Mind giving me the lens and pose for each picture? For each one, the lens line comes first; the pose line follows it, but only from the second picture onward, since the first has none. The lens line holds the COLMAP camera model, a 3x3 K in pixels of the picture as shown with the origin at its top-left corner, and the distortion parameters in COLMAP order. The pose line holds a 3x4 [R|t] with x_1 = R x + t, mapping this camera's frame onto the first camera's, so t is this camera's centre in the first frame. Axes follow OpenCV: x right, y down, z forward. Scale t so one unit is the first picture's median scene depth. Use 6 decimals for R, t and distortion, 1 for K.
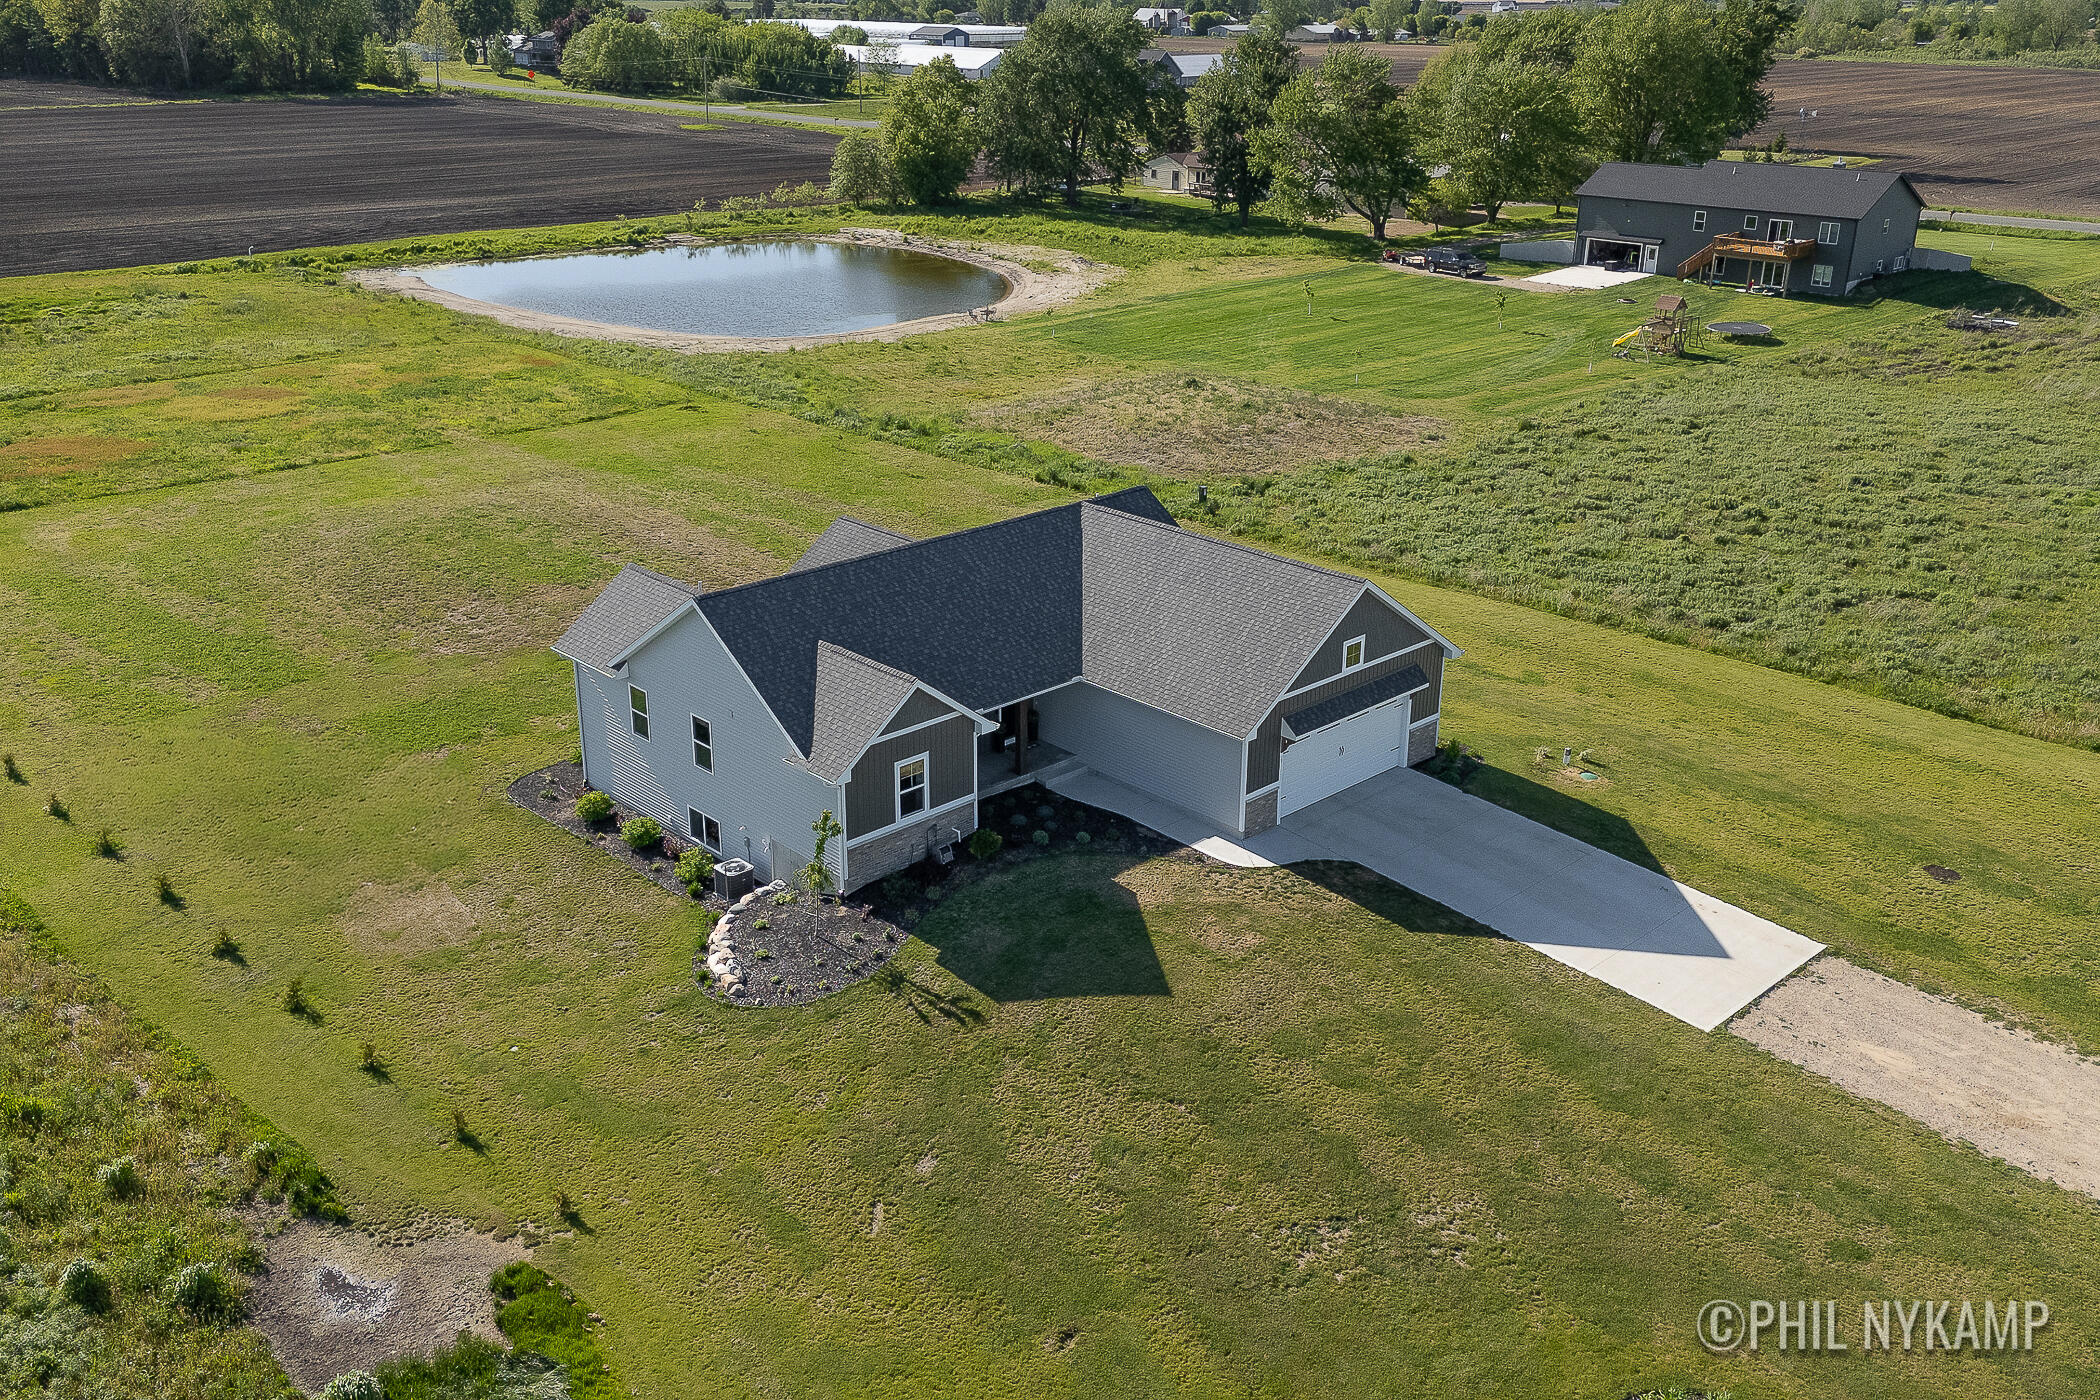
lens RADIAL K [[1825.8, 0, 1039.0], [0, 1825.8, 699.2], [0, 0, 1]] dist [0.069609, -0.051644]
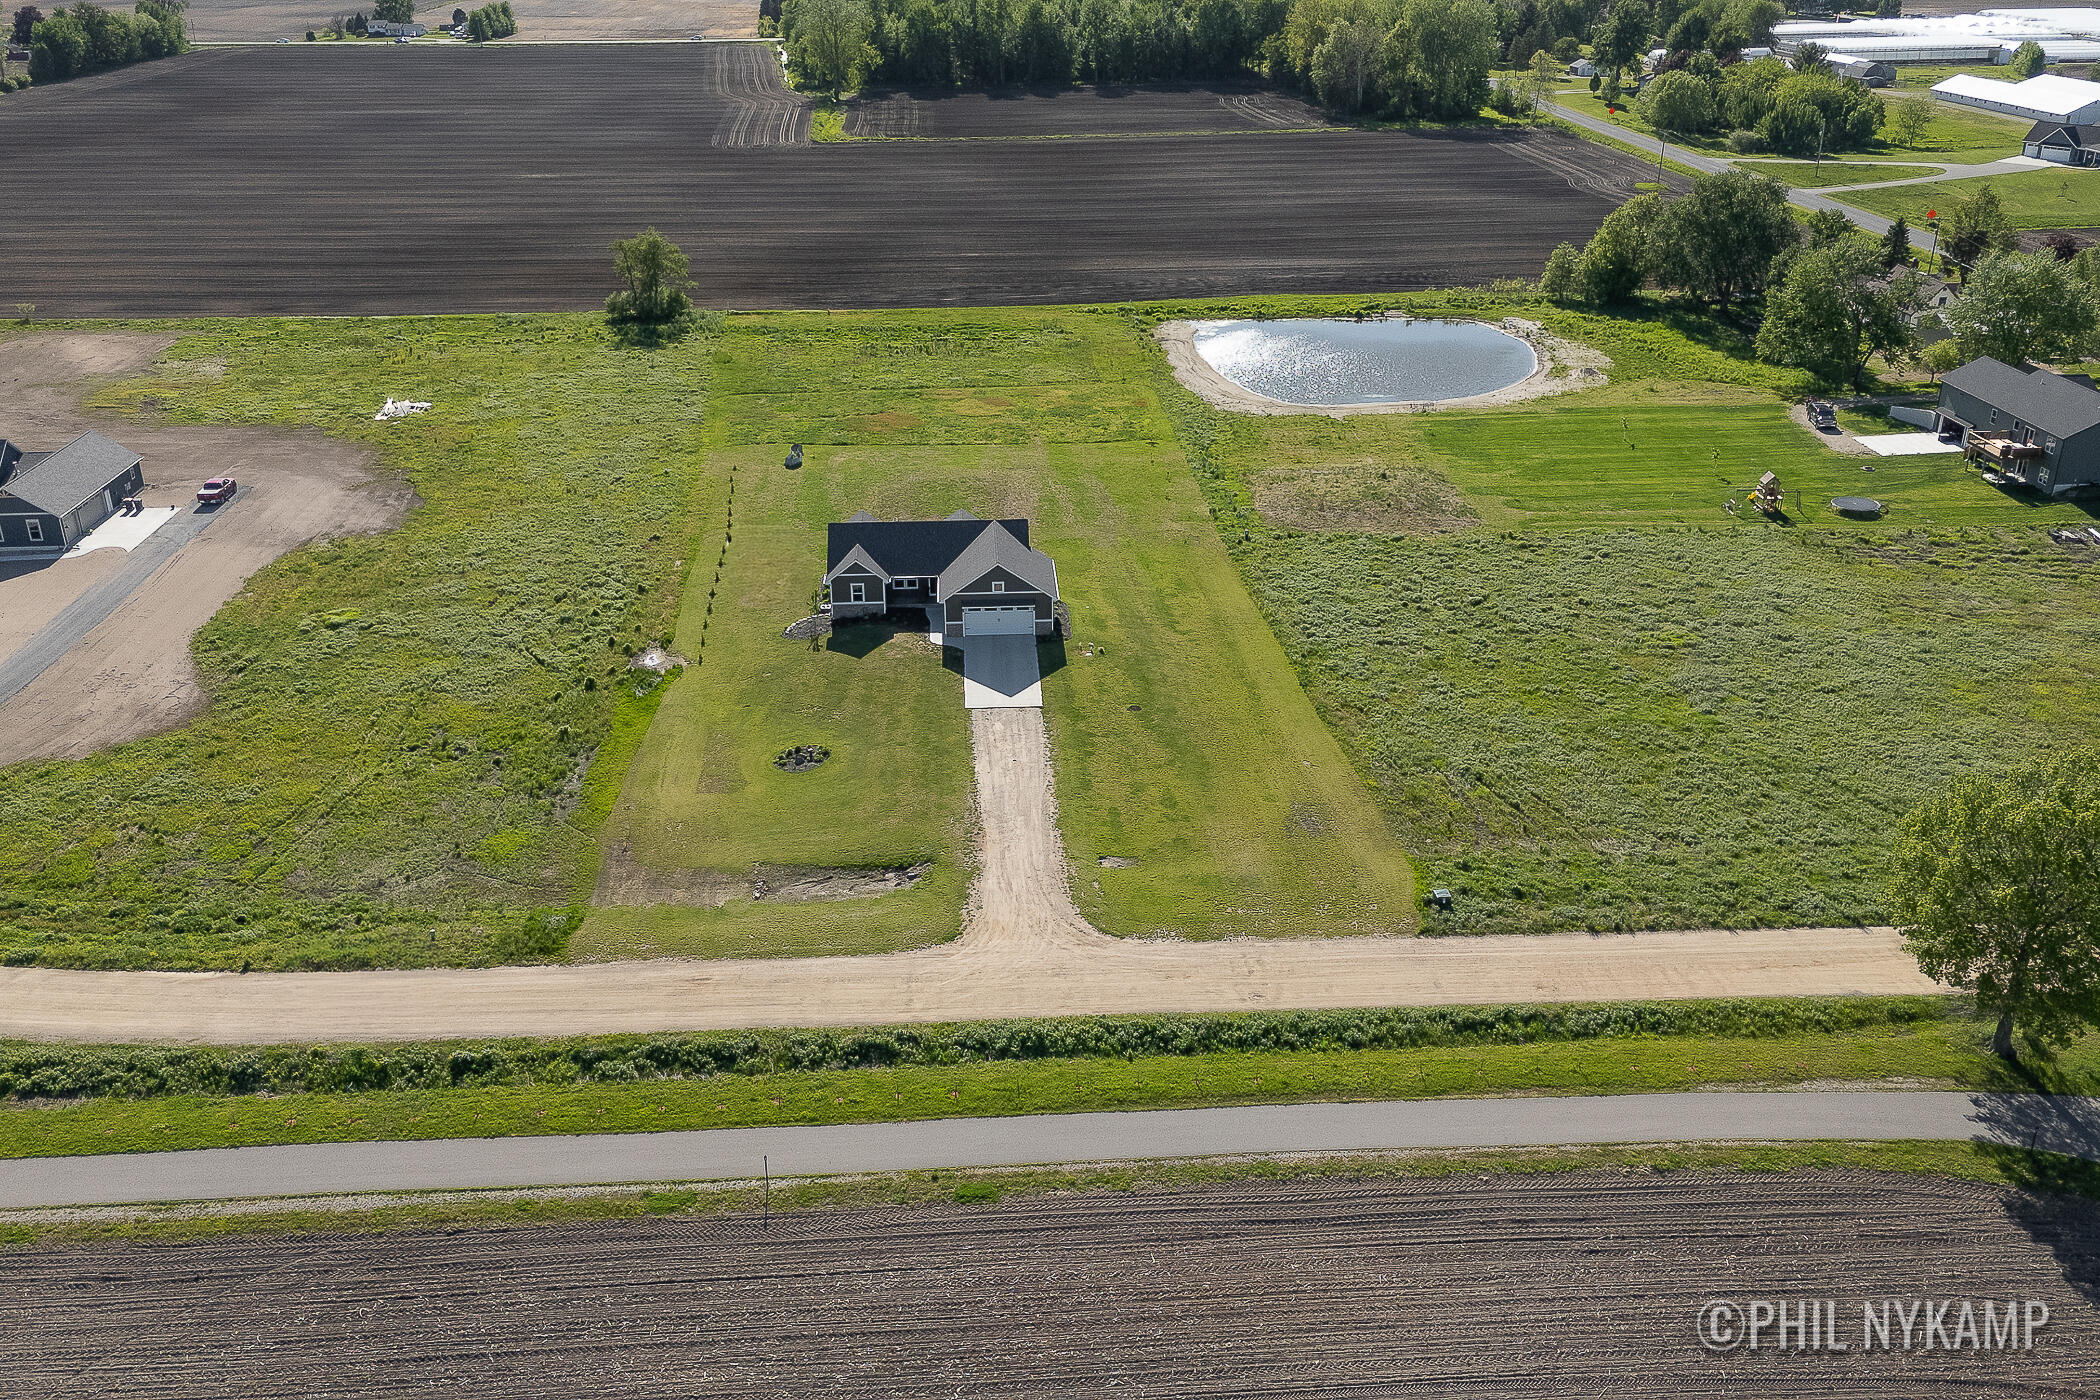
lens RADIAL K [[1825.8, 0, 1059.7], [0, 1825.8, 702.5], [0, 0, 1]] dist [0.069609, -0.051644]
pose [[0.763734, 0.254620, -0.593194, 2.070800], [-0.226943, 0.966170, 0.122526, -0.231220], [0.604324, 0.041045, 0.795681, -1.302343]]
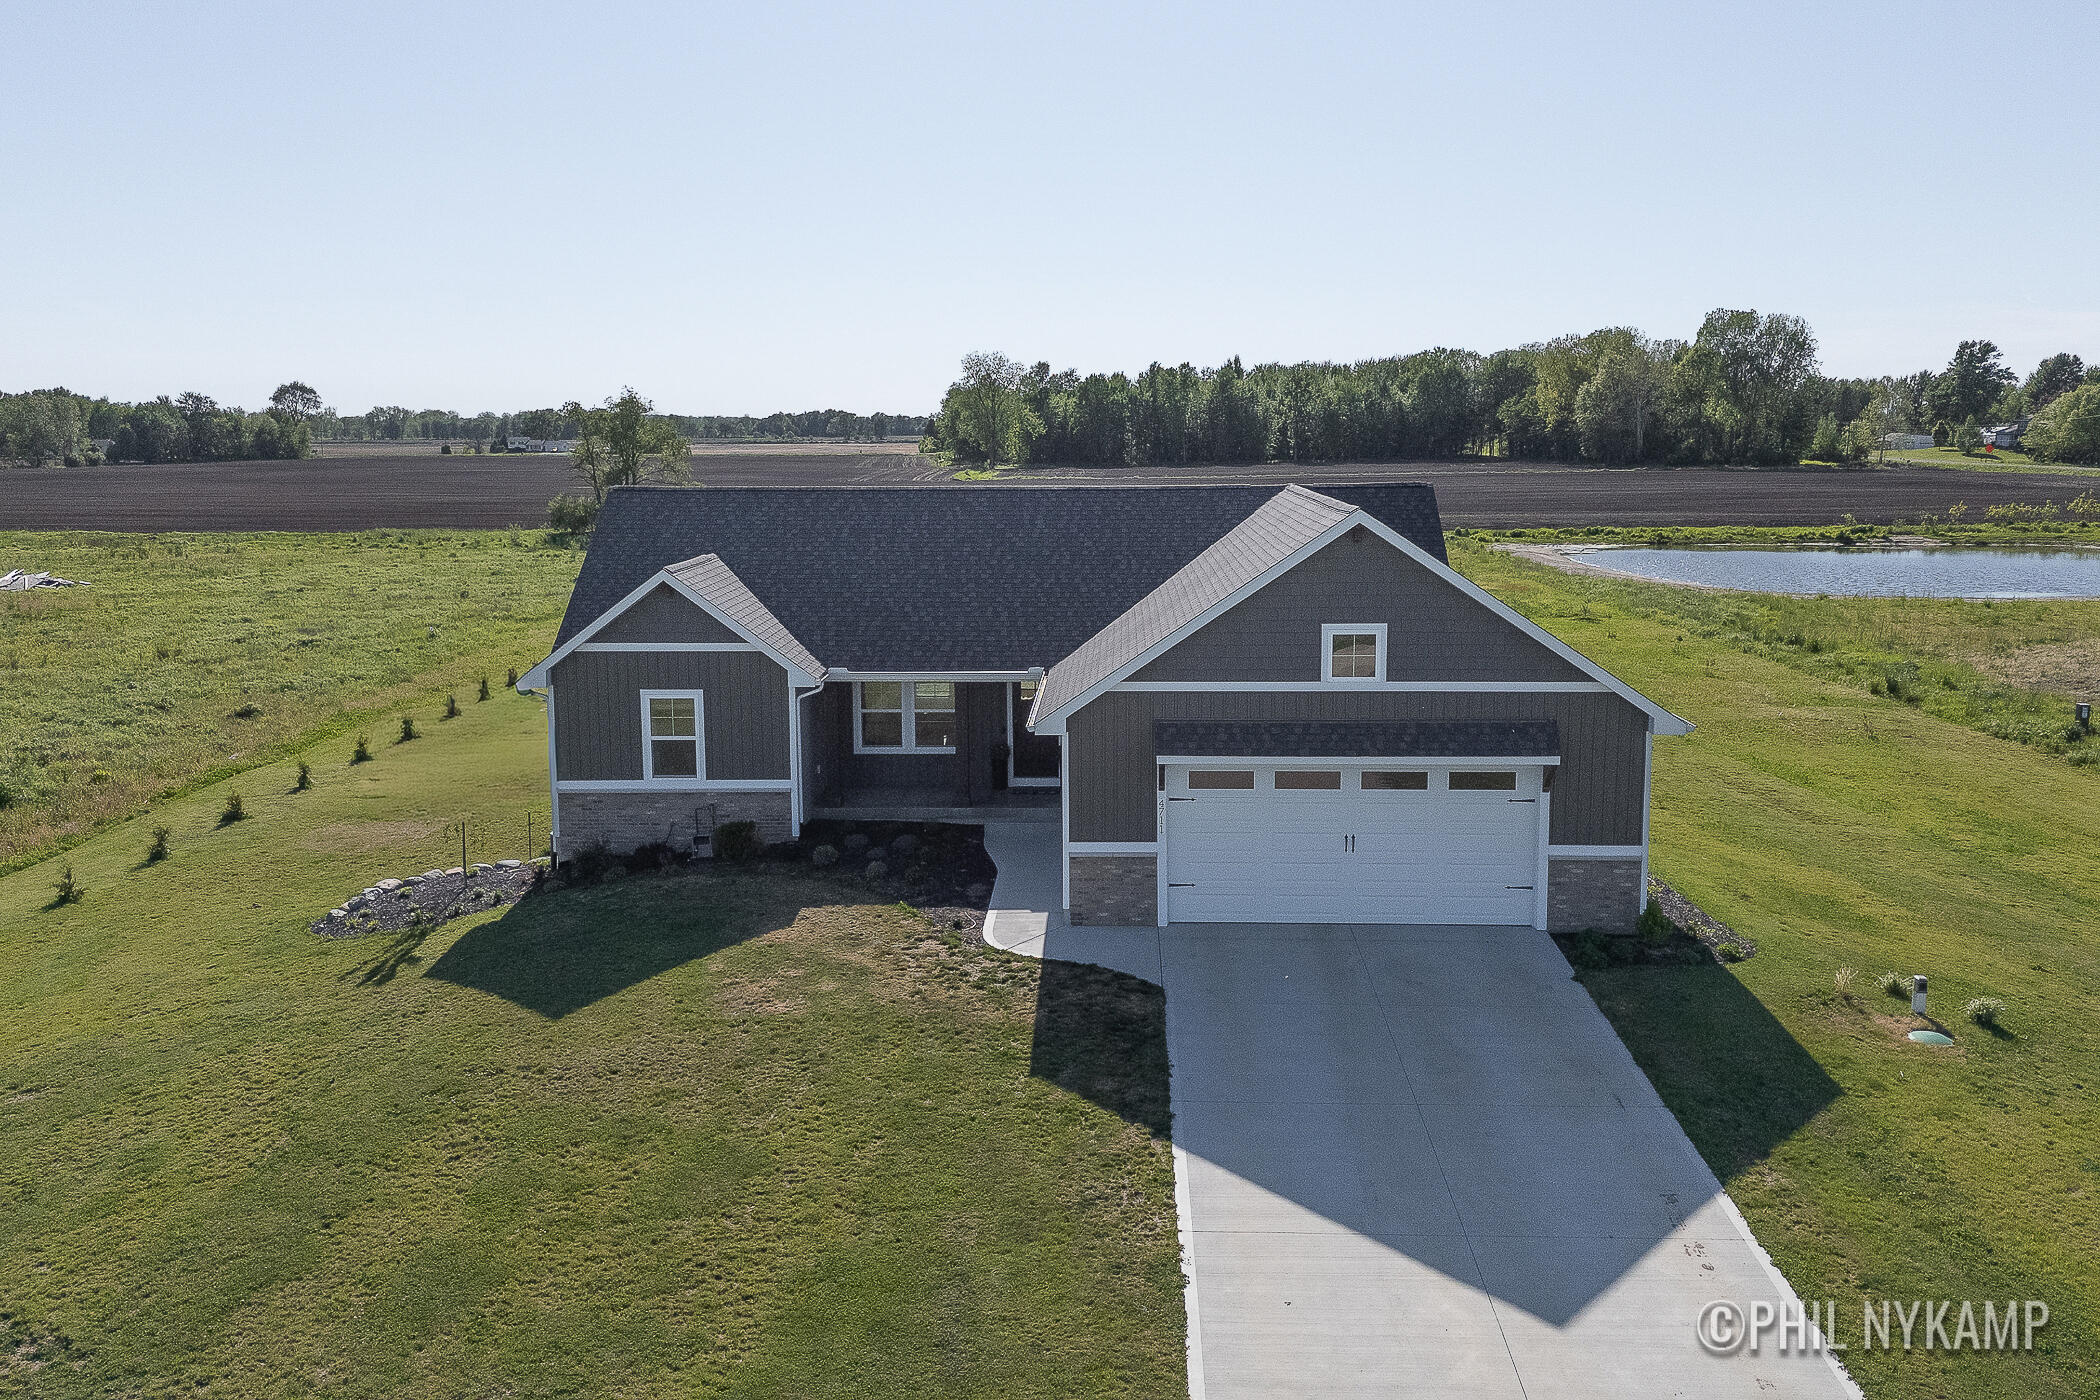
lens RADIAL K [[1825.8, 0, 1060.2], [0, 1825.8, 694.6], [0, 0, 1]] dist [0.069609, -0.051644]
pose [[0.702661, 0.095160, -0.705133, 0.502803], [-0.251187, 0.960384, -0.120699, 0.076116], [0.665712, 0.261931, 0.698727, 0.561371]]
